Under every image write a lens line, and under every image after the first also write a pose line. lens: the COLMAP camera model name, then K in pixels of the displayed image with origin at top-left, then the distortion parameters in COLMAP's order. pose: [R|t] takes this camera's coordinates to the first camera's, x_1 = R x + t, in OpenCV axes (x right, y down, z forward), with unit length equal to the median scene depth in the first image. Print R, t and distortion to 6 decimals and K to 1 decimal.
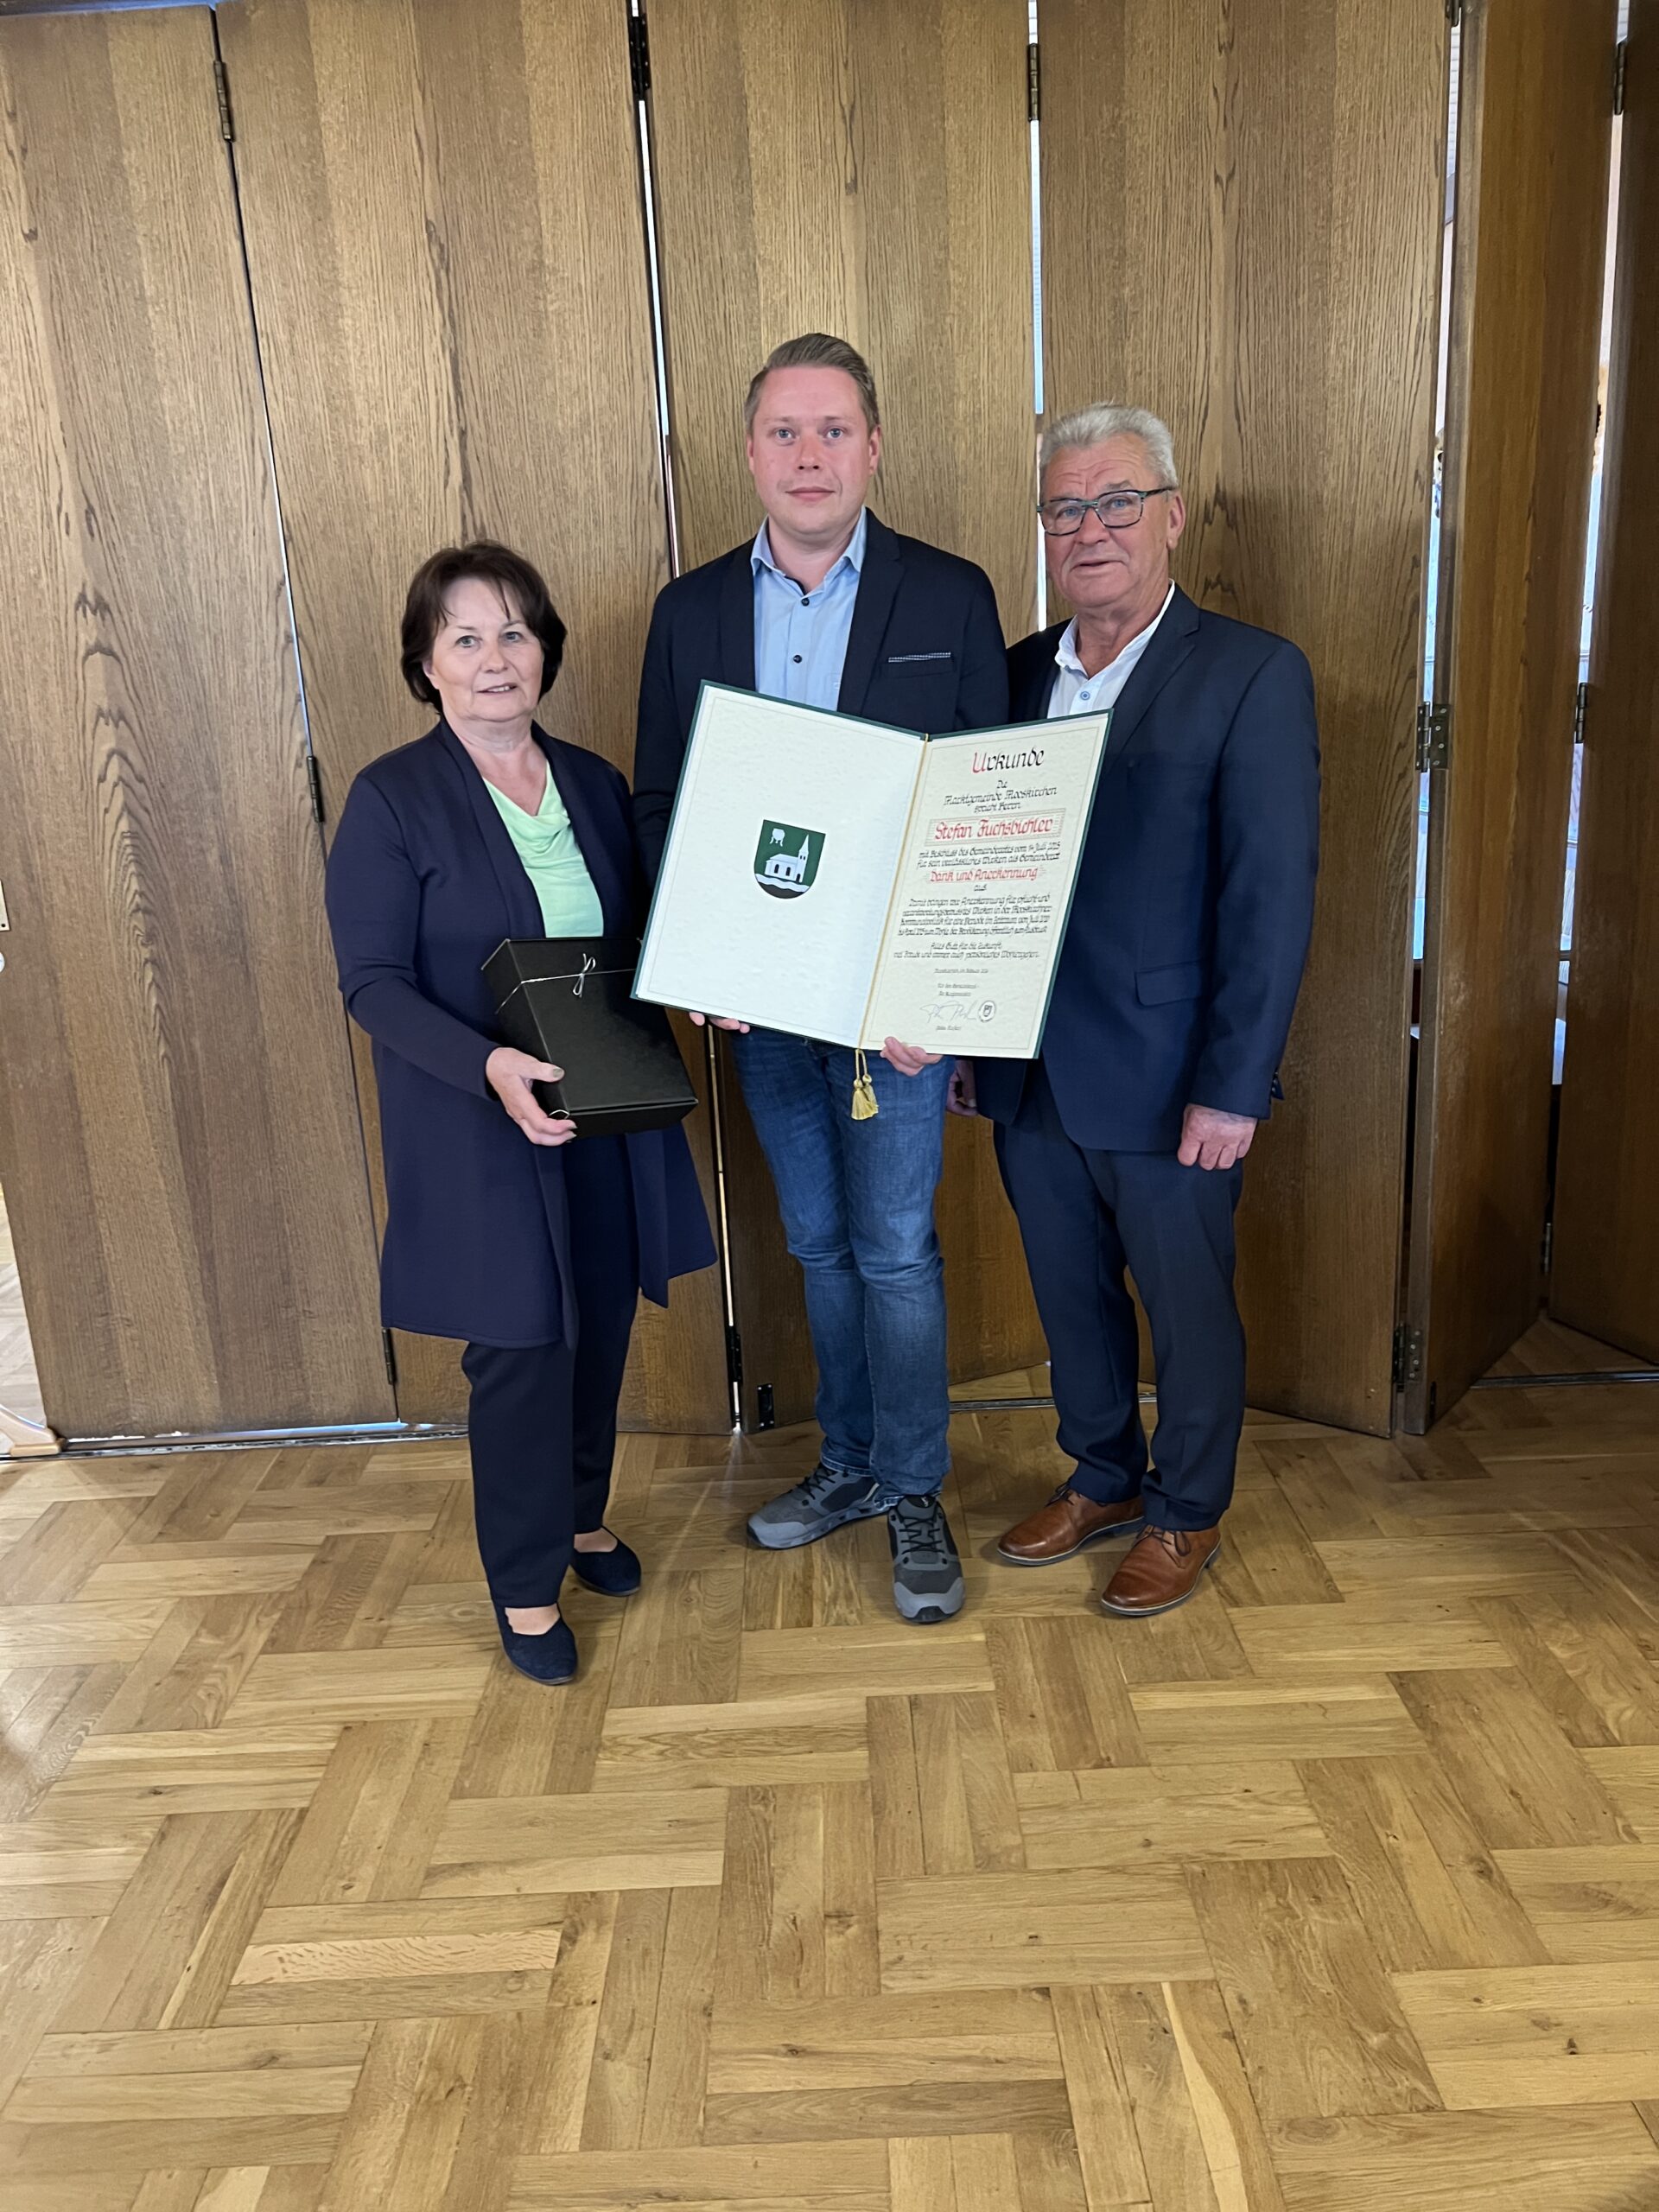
lens RADIAL K [[1678.5, 0, 837.0], [0, 1678.5, 1073.8], [0, 0, 1]] dist [0.044868, -0.047693]
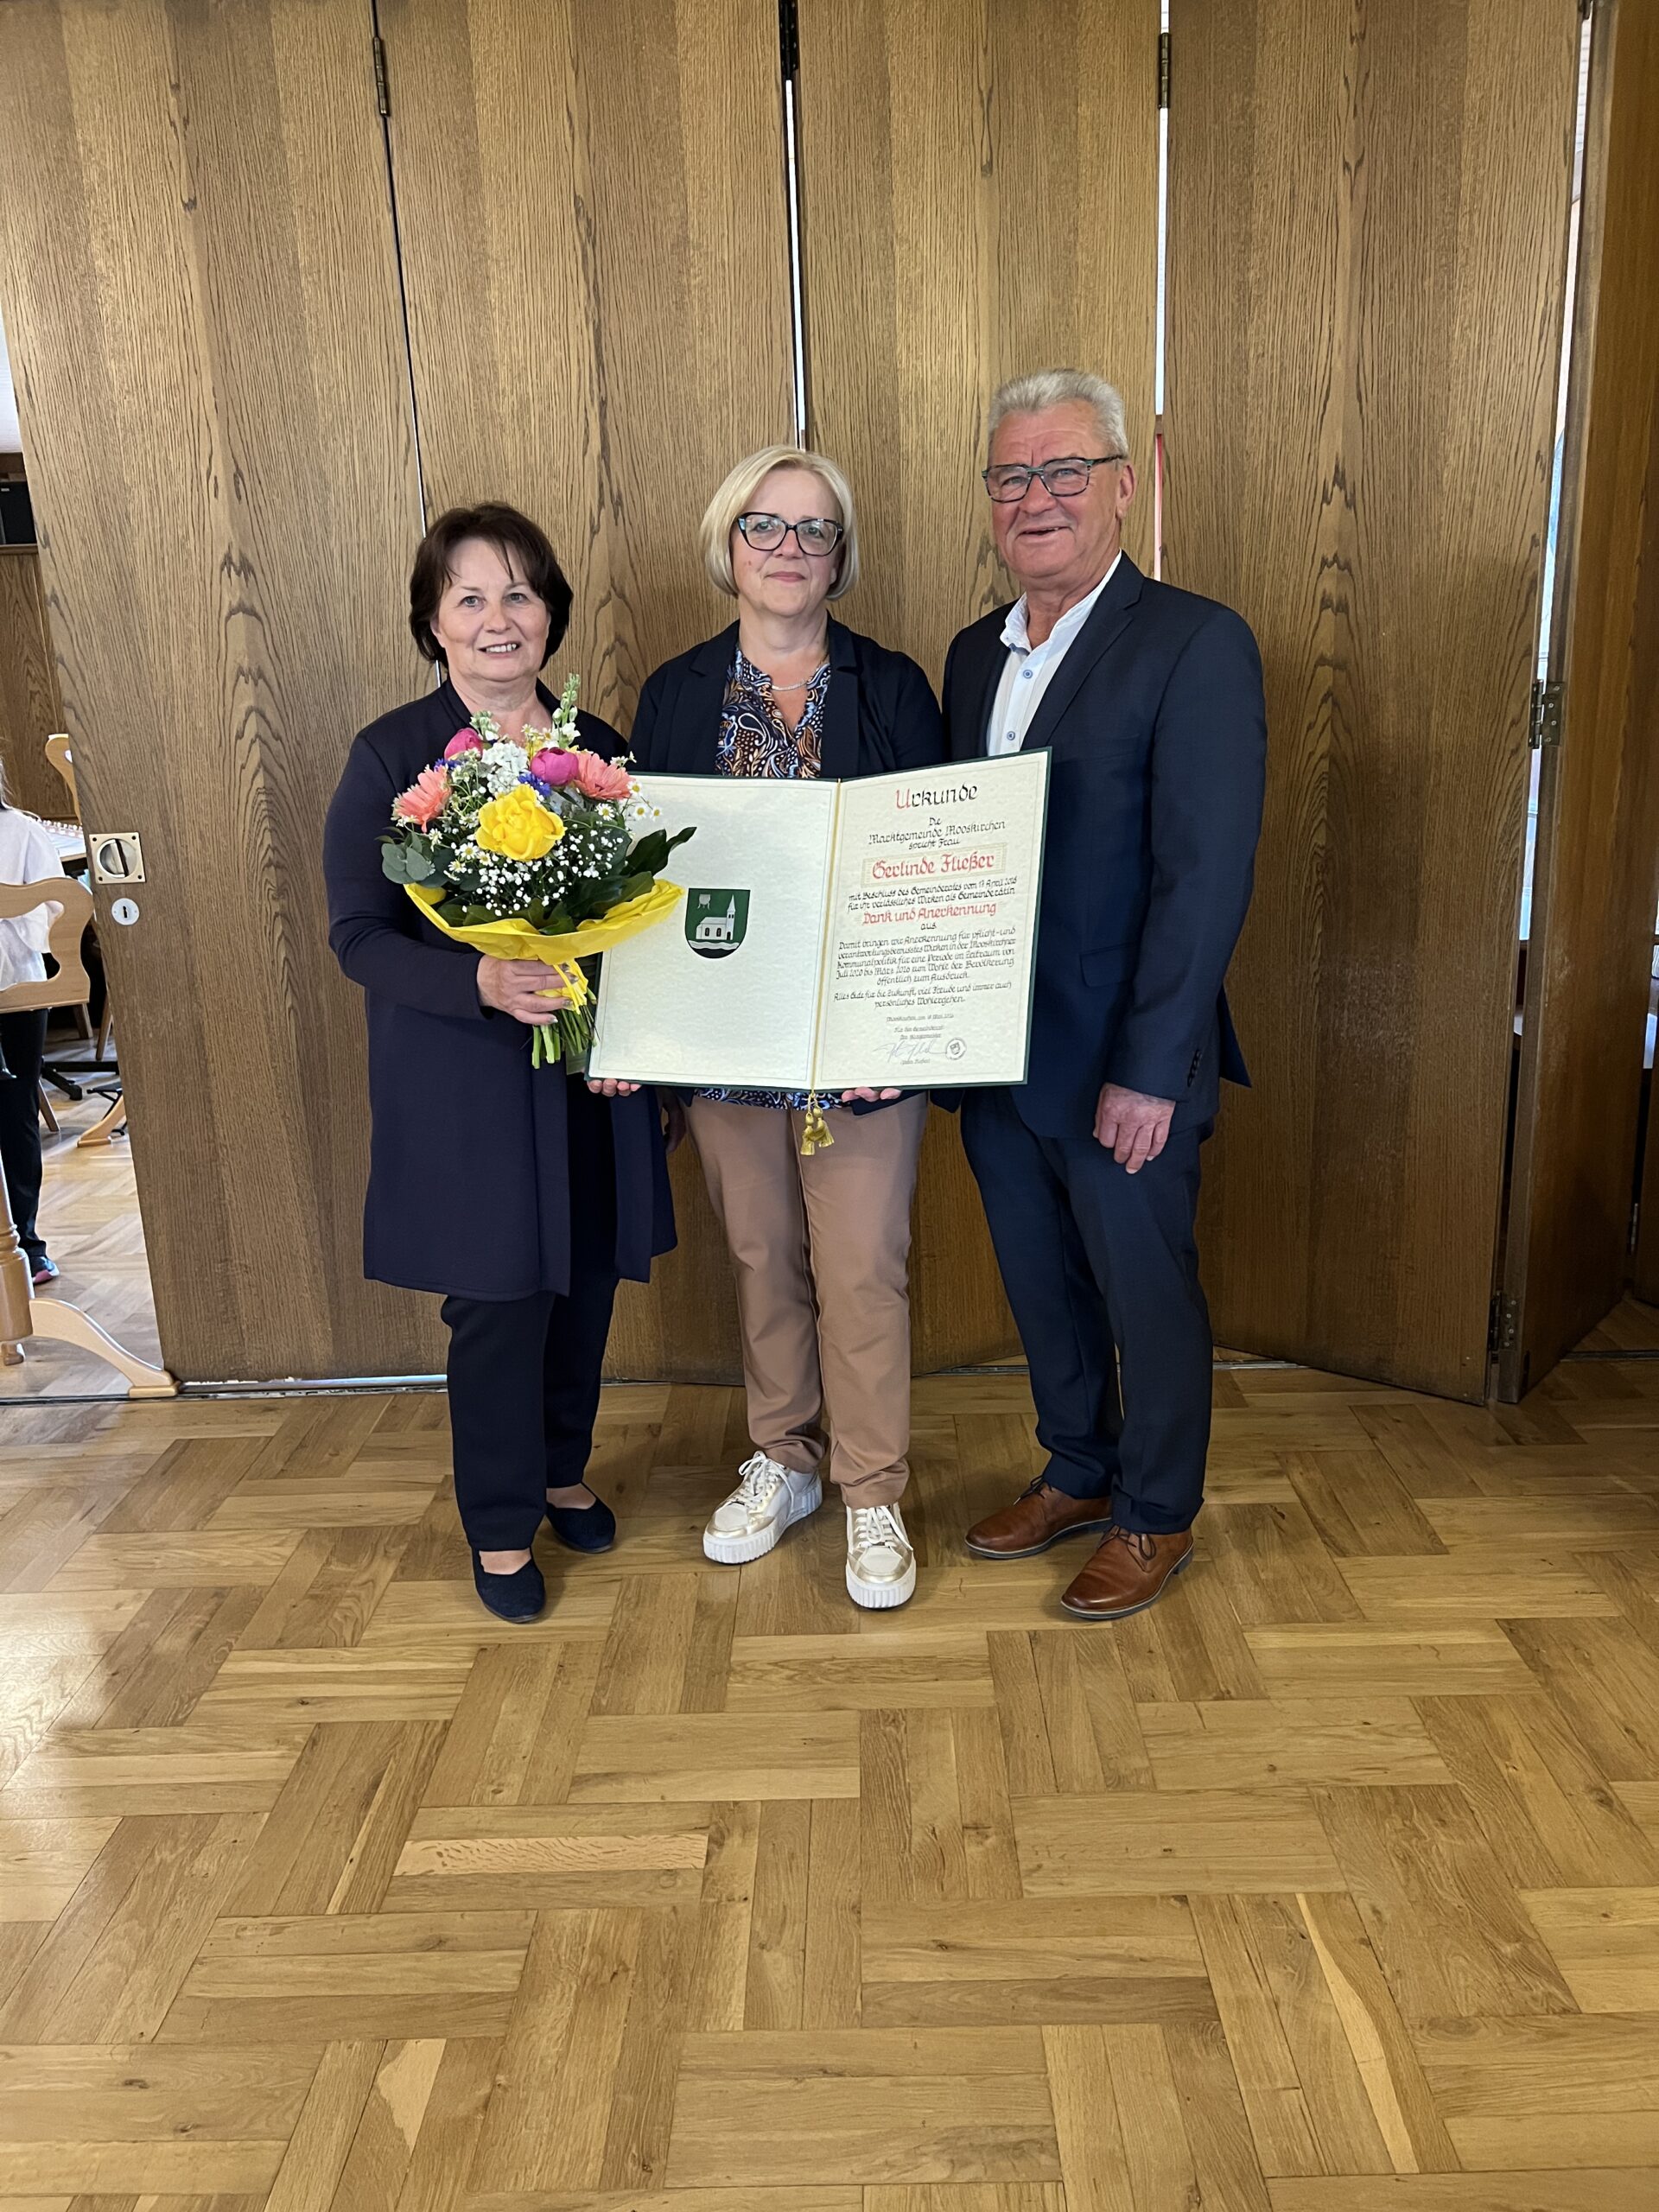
lens RADIAL K [[1678.5, 0, 852.9], [0, 1678.5, 1074.0], [0, 0, 1]] dist [0.044868, -0.047693]
pose [[0.999767, 0.019585, -0.009128, -0.053749], [-0.019633, 0.999794, -0.005195, 0.032582], [0.009025, 0.005373, 0.999945, -0.025586]]
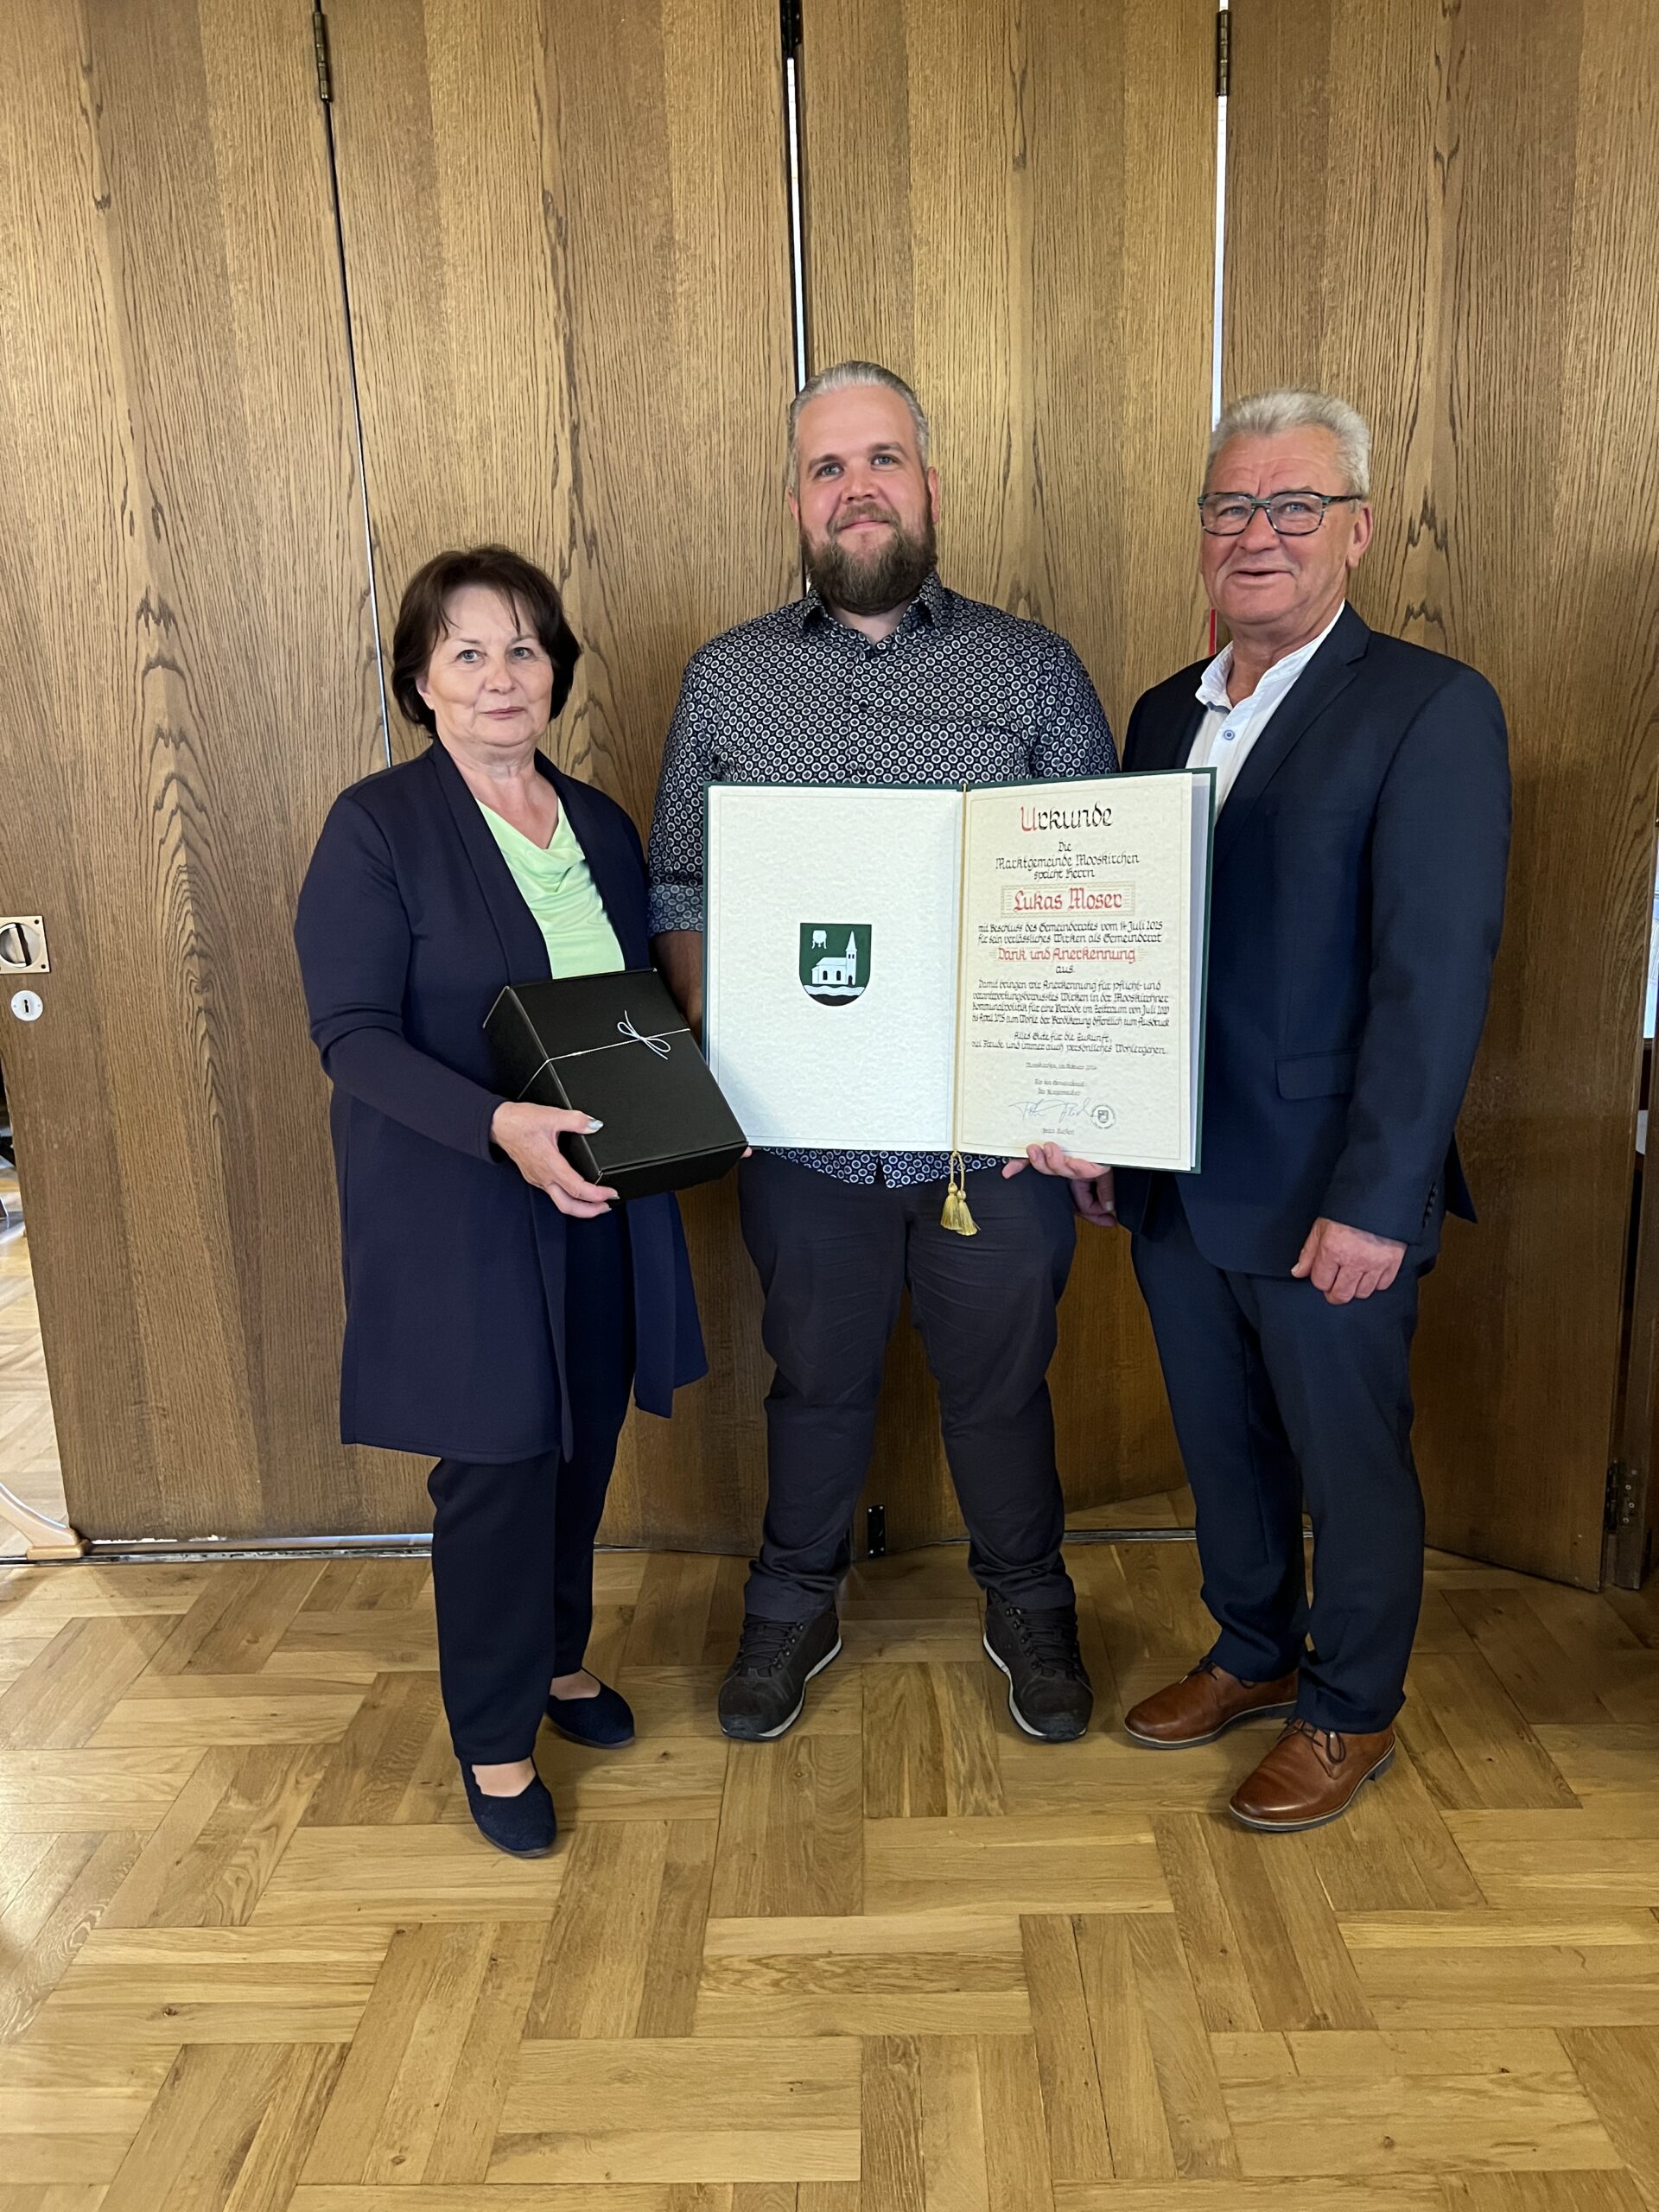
lens RADIAL K [[1678.5, 0, 852.2], [0, 1678.5, 1064.1], [0, 0, 1]] dist [0.044868, -0.047693]
pose [[0.999519, 0.024145, -0.019441, -0.051774], [-0.024846, 0.999018, -0.036693, -0.015778], [0.018536, 0.037159, 0.999137, 0.129879]]
